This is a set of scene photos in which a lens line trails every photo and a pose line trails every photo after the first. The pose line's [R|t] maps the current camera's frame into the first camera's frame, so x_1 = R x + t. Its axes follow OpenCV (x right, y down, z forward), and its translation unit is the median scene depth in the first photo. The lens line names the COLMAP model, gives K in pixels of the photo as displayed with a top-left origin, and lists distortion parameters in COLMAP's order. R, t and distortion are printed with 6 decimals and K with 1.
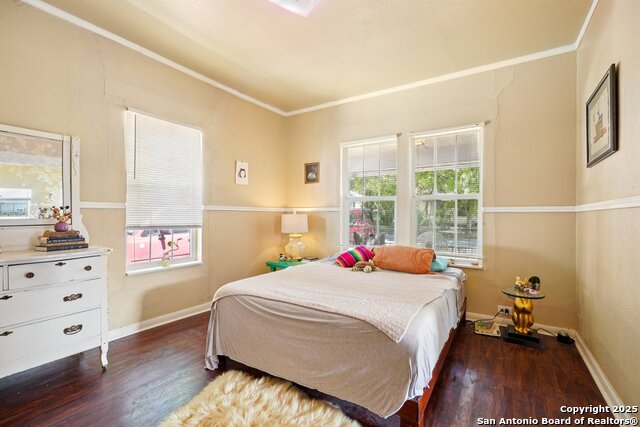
lens RADIAL K [[290.2, 0, 324.9], [0, 290.2, 215.2], [0, 0, 1]] dist [-0.009730, 0.006205]
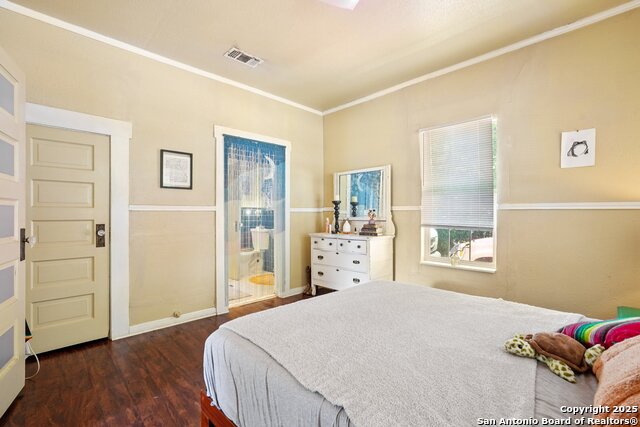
lens RADIAL K [[290.2, 0, 317.3], [0, 290.2, 214.7], [0, 0, 1]] dist [-0.009730, 0.006205]
pose [[-0.237272, 0.000836, -0.971443, 0.646505], [-0.002533, 0.999996, 0.001479, -0.003631], [0.971440, 0.002812, -0.237269, 0.861260]]
